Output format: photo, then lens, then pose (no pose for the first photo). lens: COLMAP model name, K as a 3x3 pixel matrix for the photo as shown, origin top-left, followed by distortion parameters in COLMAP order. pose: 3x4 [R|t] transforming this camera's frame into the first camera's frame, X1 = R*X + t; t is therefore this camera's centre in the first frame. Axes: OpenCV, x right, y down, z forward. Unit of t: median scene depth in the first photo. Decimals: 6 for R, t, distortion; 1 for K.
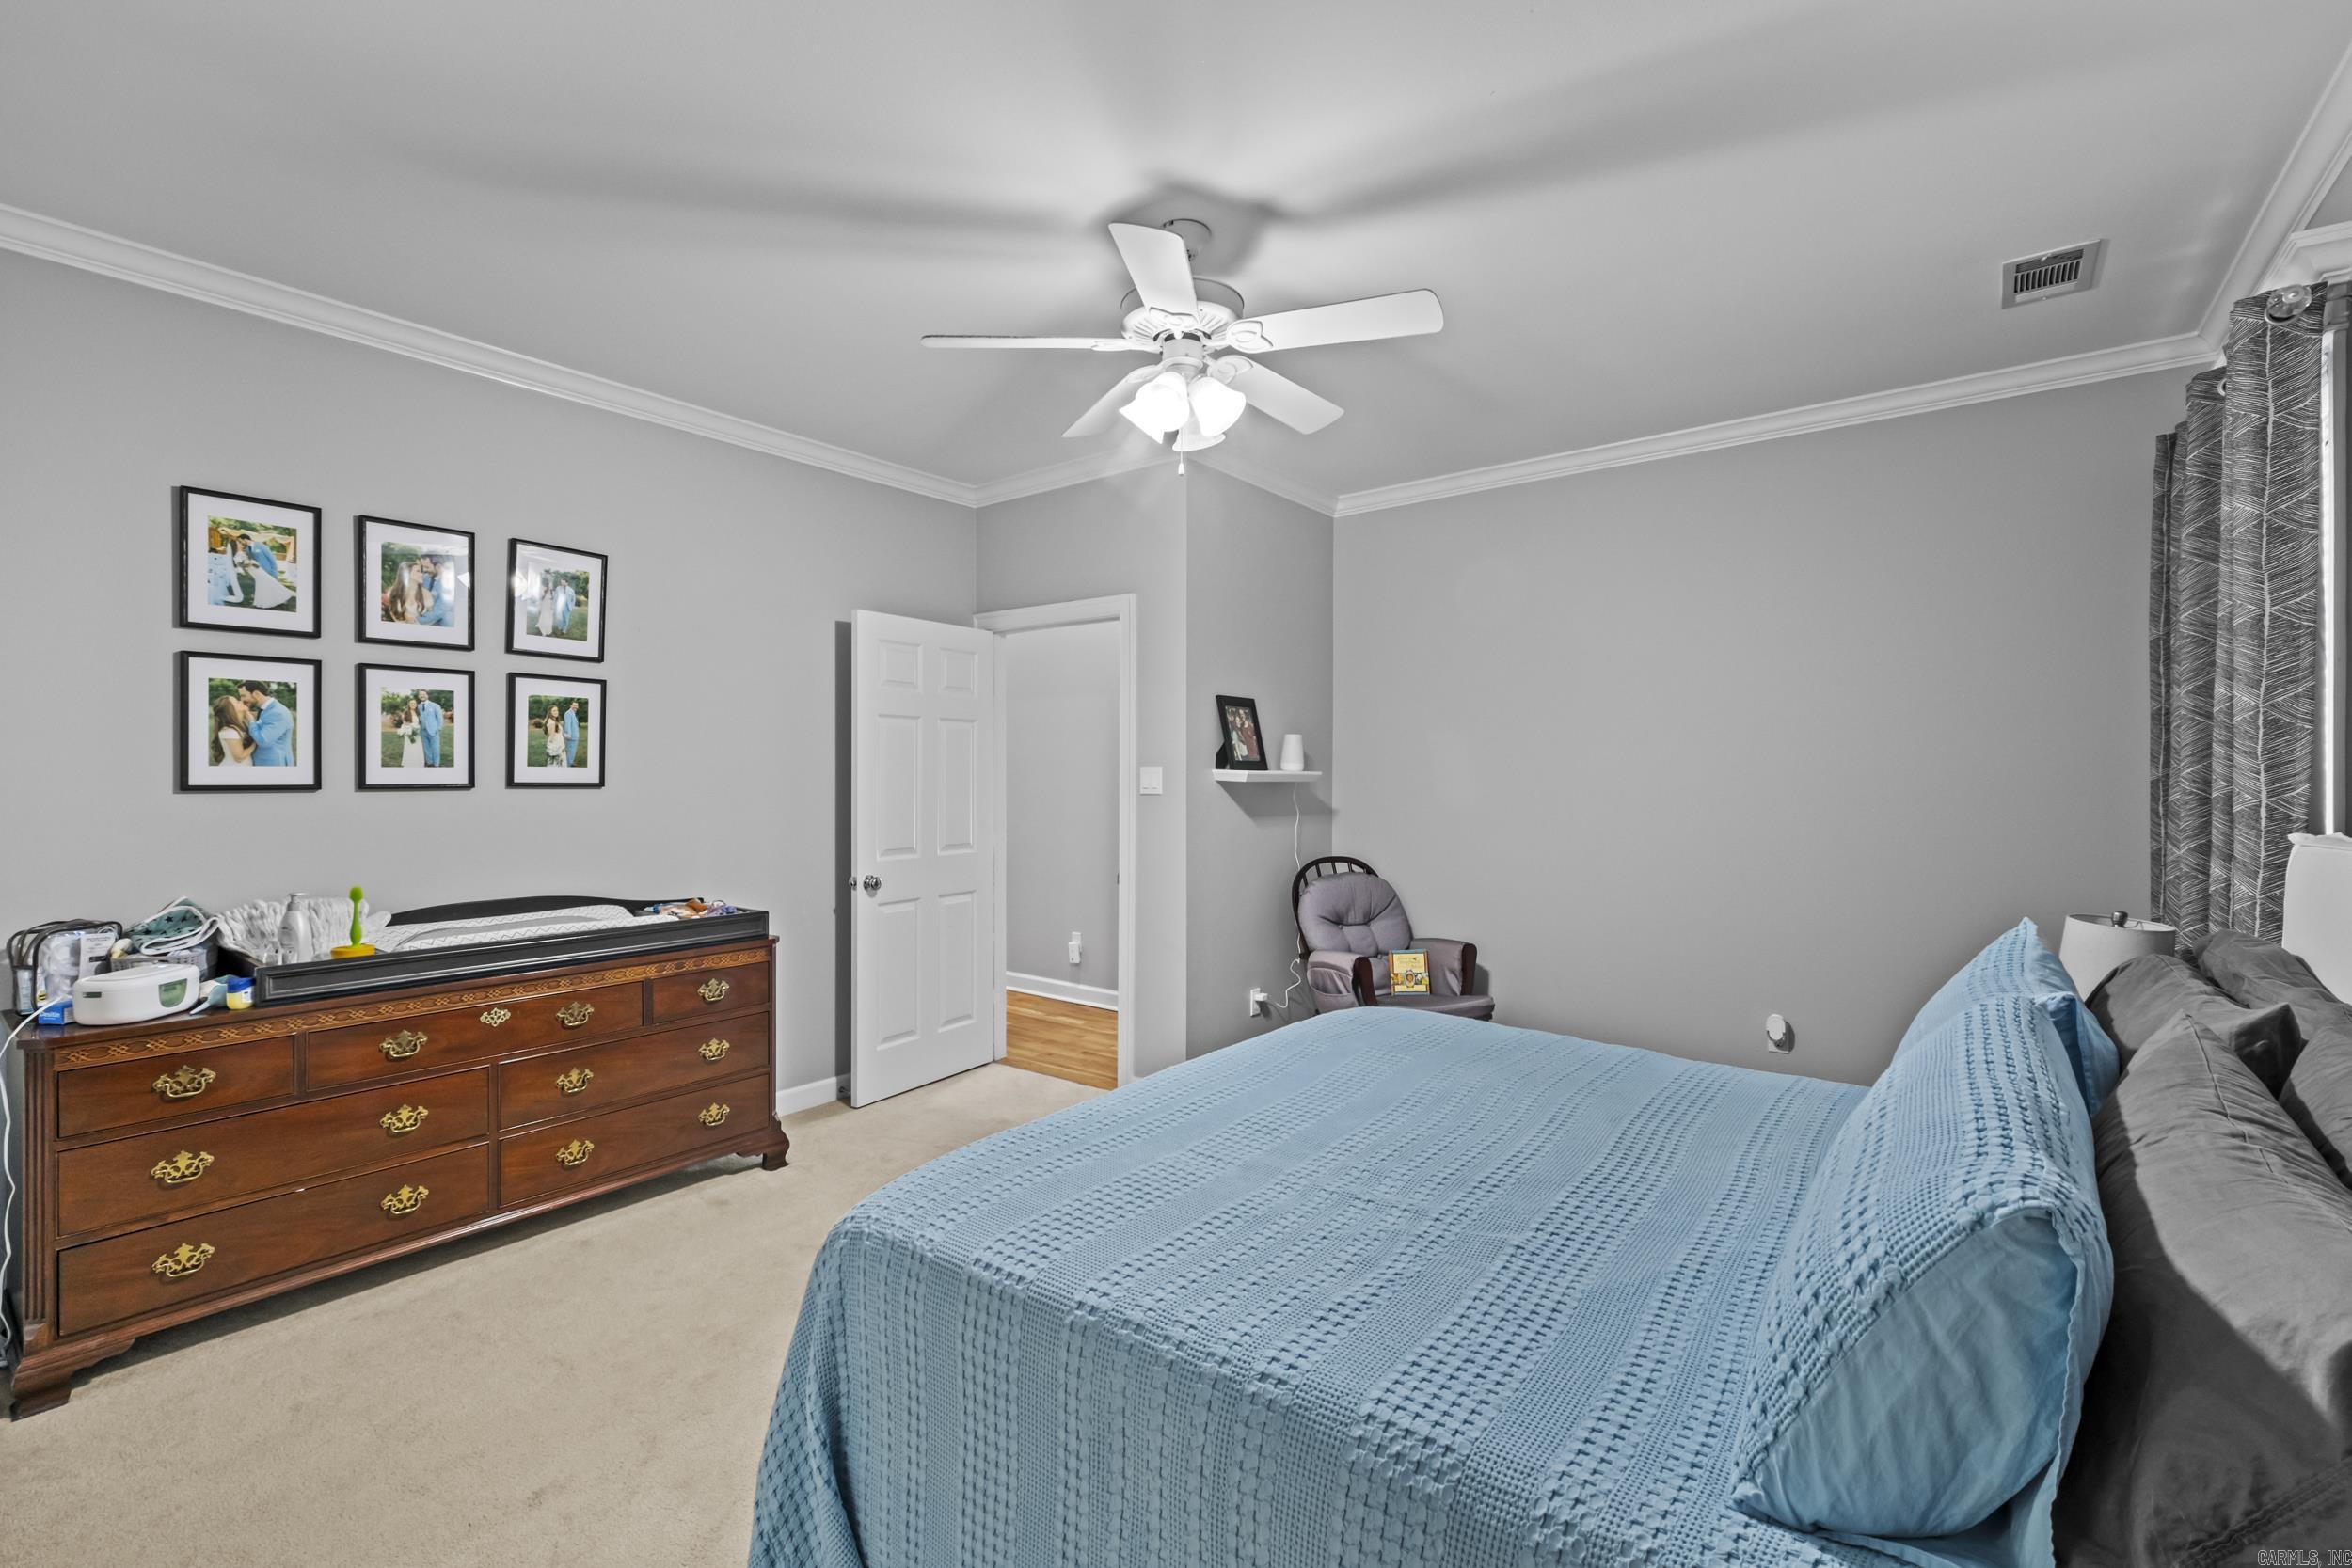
lens RADIAL K [[1037.2, 0, 1162.7], [0, 1037.2, 772.4], [0, 0, 1]] dist [-0.002700, -0.000311]
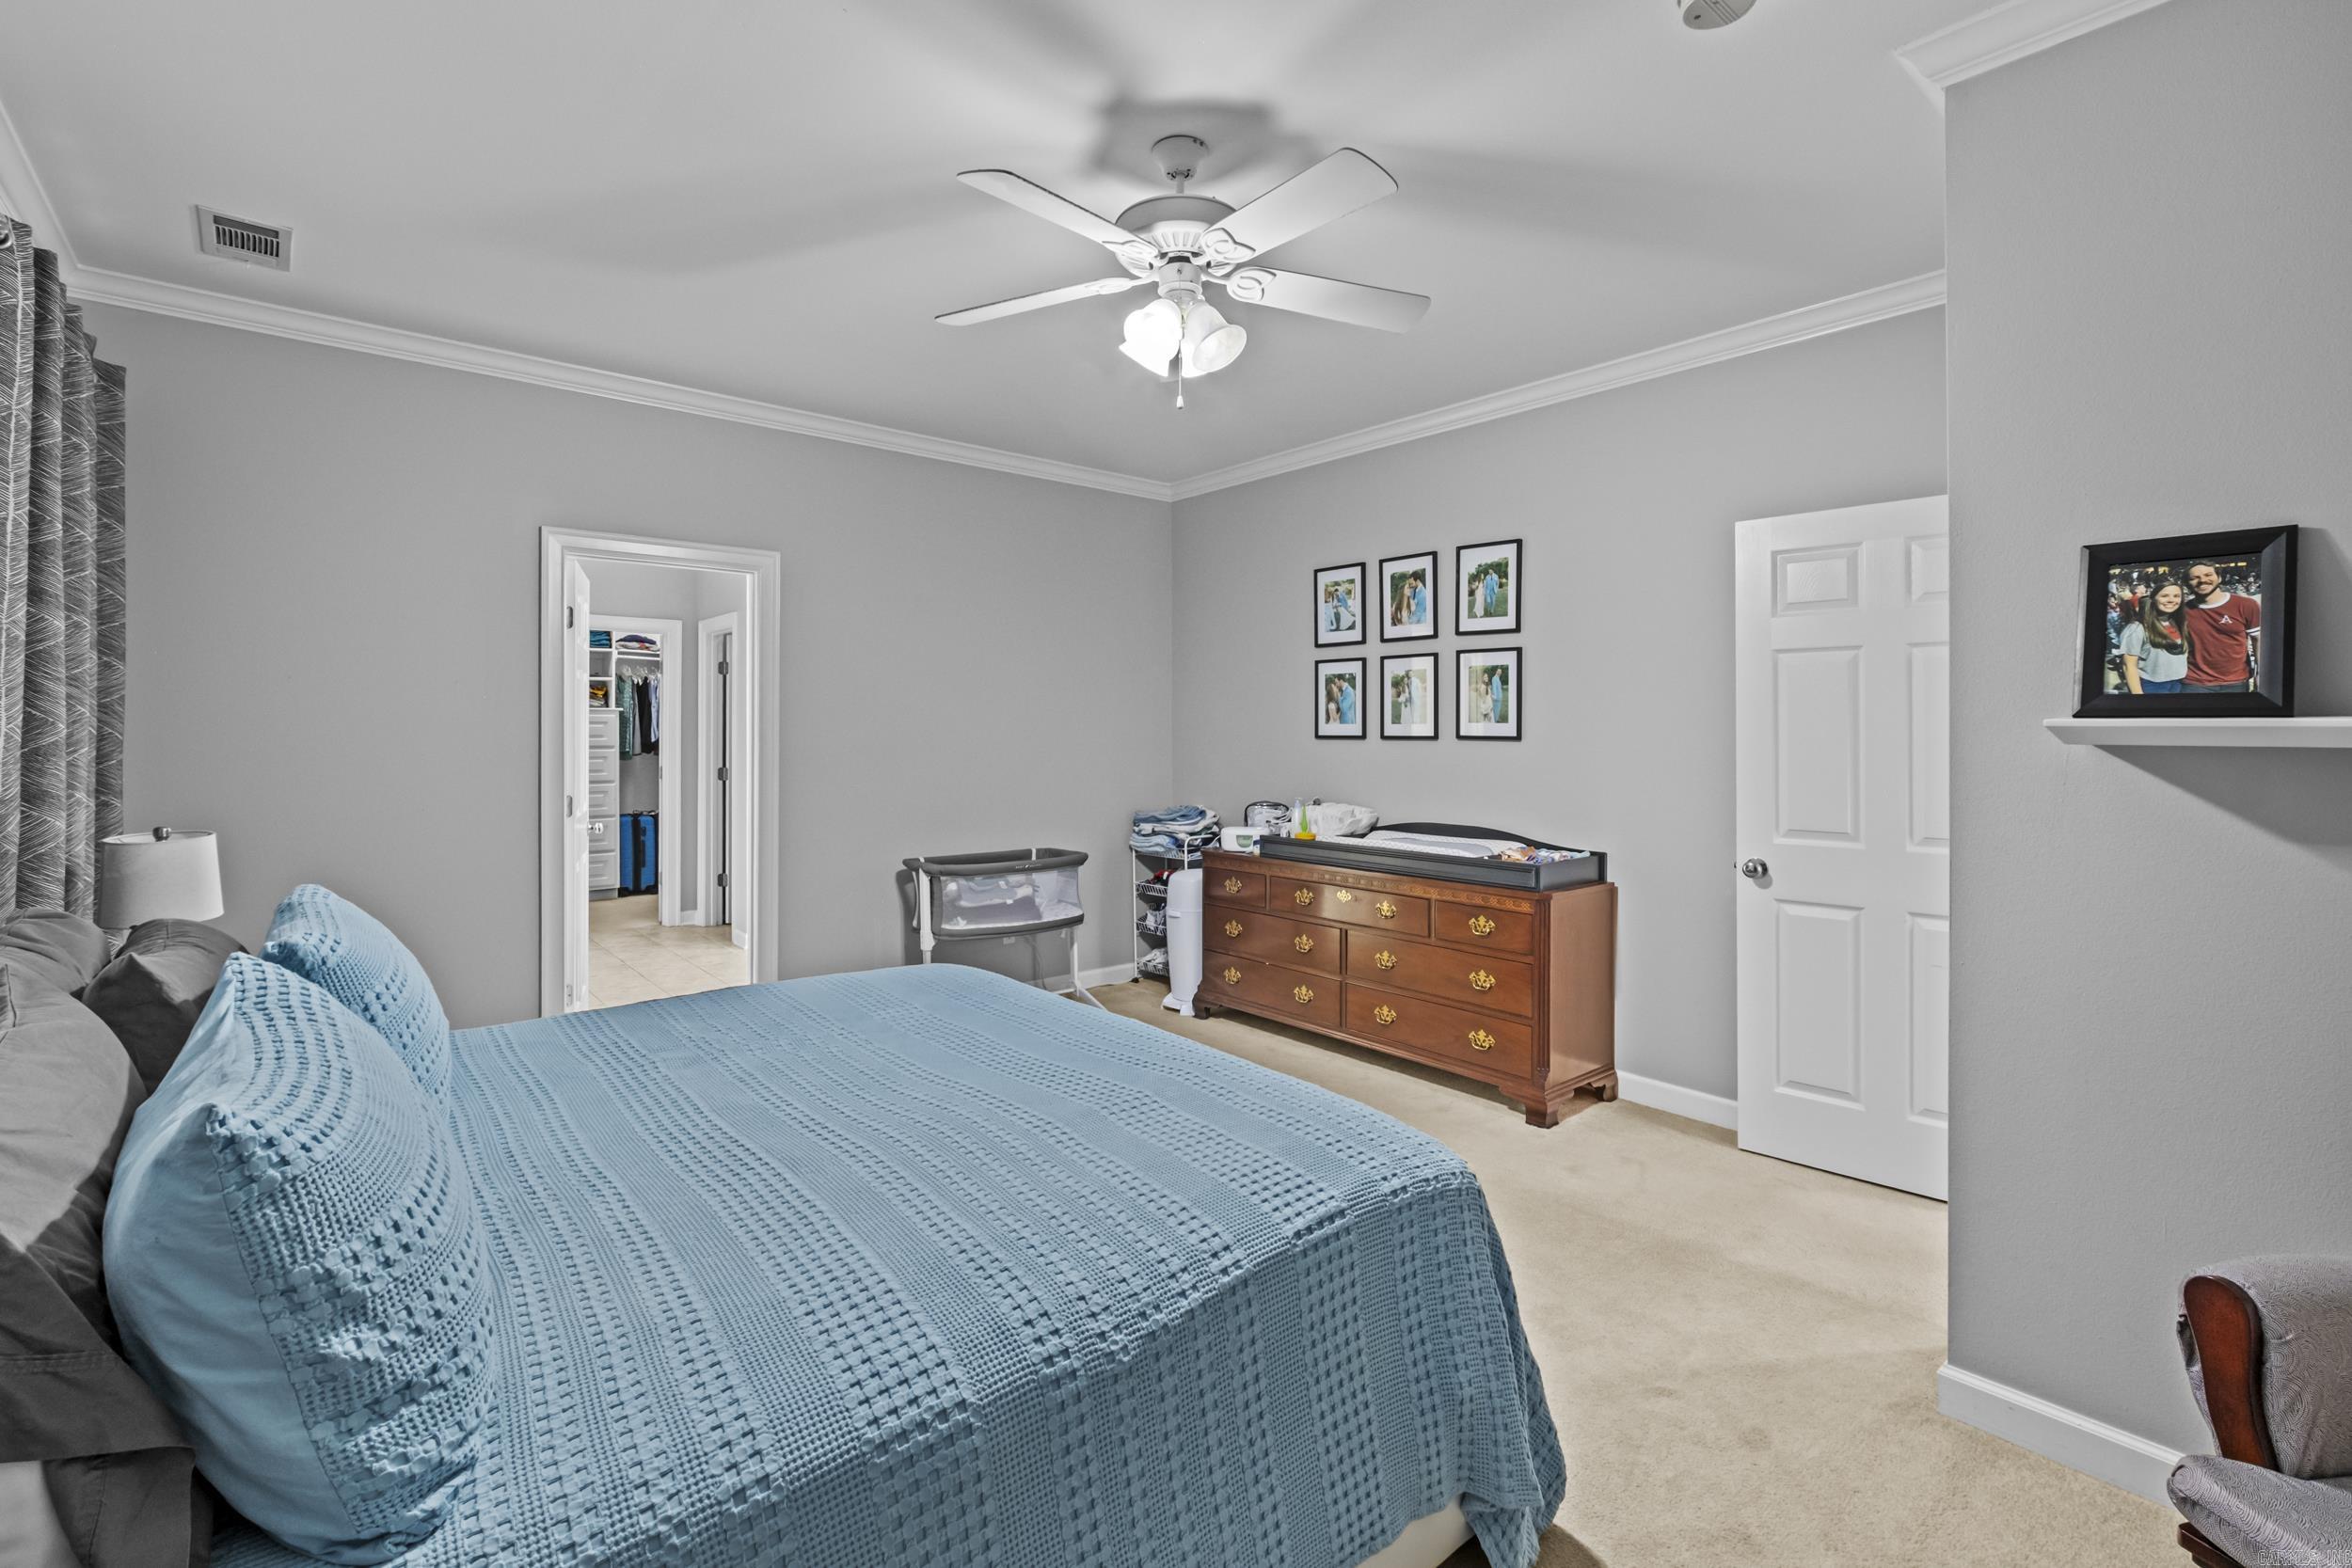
lens RADIAL K [[1059.6, 0, 1171.7], [0, 1059.6, 730.7], [0, 0, 1]] dist [0.001314, 0.000100]
pose [[-0.211751, -0.000325, -0.977324, 0.803462], [0.000070, 1.000000, -0.000348, 0.004664], [0.977324, -0.000142, -0.211751, 1.006584]]
